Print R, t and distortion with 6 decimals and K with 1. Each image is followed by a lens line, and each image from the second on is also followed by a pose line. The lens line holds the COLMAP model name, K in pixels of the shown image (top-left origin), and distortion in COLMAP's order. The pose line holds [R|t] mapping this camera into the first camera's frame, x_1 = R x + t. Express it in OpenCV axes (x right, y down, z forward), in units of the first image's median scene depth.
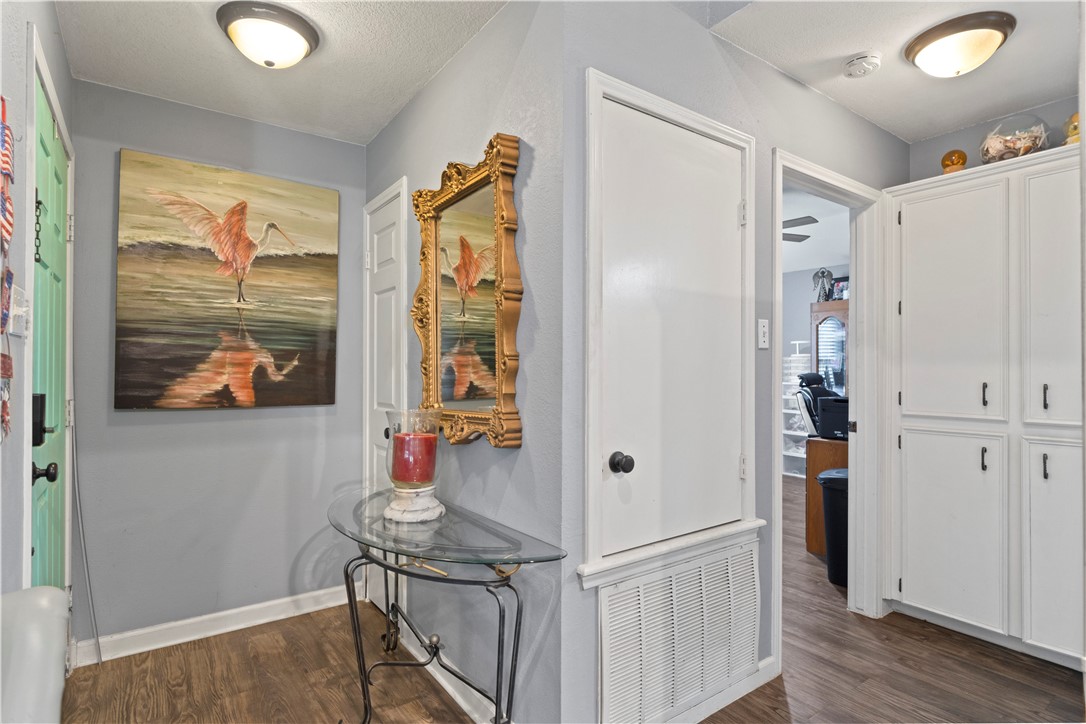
lens RADIAL K [[561.0, 0, 545.2], [0, 561.0, 365.0], [0, 0, 1]] dist [-0.000733, 0.000190]
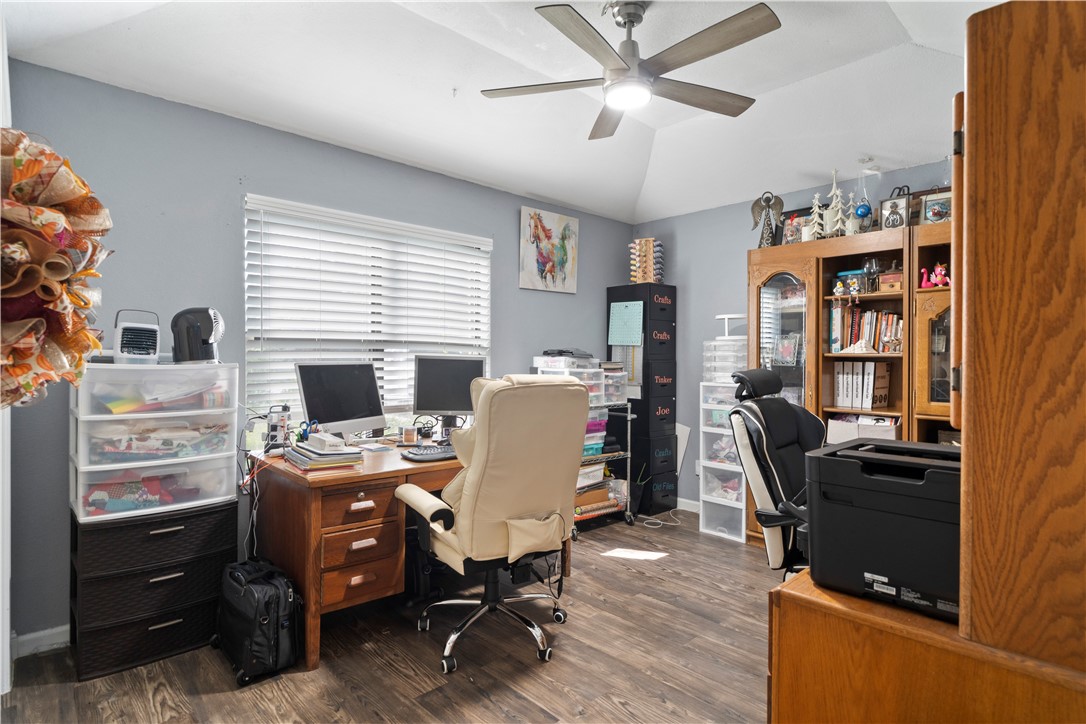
lens RADIAL K [[561.0, 0, 539.9], [0, 561.0, 357.1], [0, 0, 1]] dist [-0.000733, 0.000190]
pose [[0.993471, 0.004287, 0.114006, 0.183344], [-0.004659, 0.999985, 0.003000, 0.002703], [-0.113991, -0.003511, 0.993476, 0.427076]]
